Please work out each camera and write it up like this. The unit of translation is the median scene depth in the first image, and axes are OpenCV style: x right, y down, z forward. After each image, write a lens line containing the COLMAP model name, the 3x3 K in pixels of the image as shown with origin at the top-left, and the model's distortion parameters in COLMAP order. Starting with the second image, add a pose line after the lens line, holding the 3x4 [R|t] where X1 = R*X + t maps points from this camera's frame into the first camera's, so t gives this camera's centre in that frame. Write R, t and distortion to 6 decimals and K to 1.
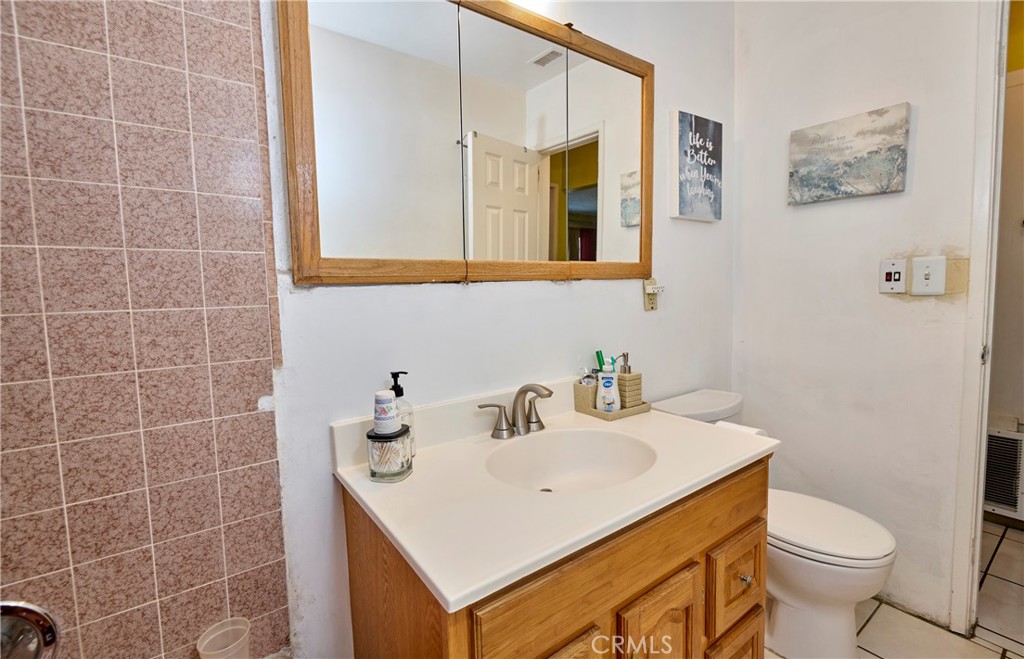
lens RADIAL K [[453.1, 0, 514.9], [0, 453.1, 324.7], [0, 0, 1]] dist [0.000957, 0.000124]
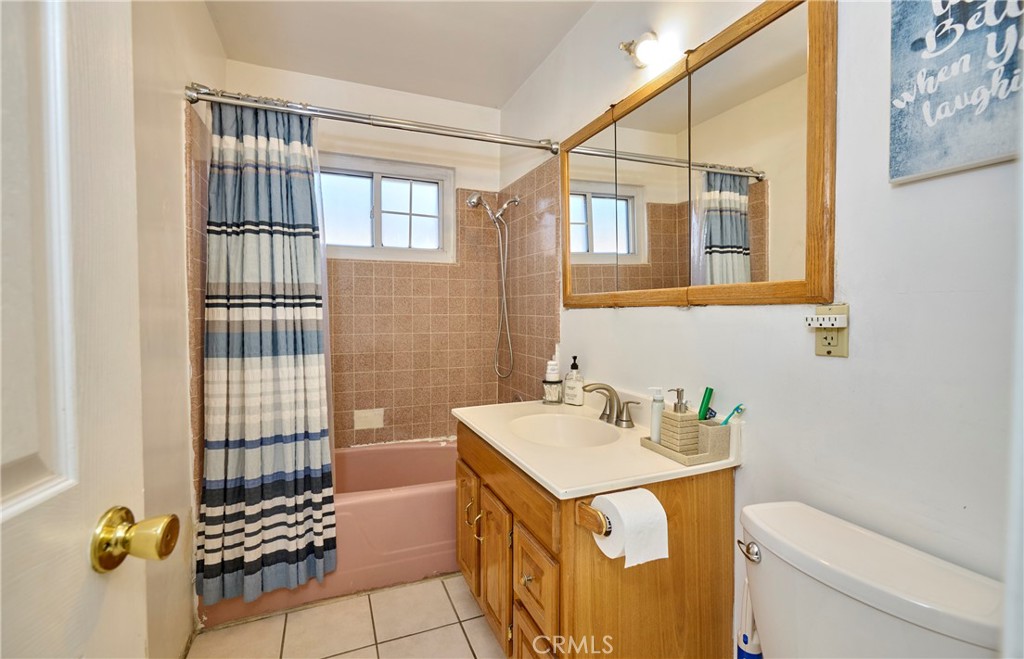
lens RADIAL K [[453.1, 0, 514.9], [0, 453.1, 324.7], [0, 0, 1]] dist [0.000957, 0.000124]
pose [[-0.231094, 0.057949, -0.971204, 0.975133], [-0.069892, 0.994657, 0.075978, -0.089747], [0.970418, 0.085437, -0.225809, 0.726864]]
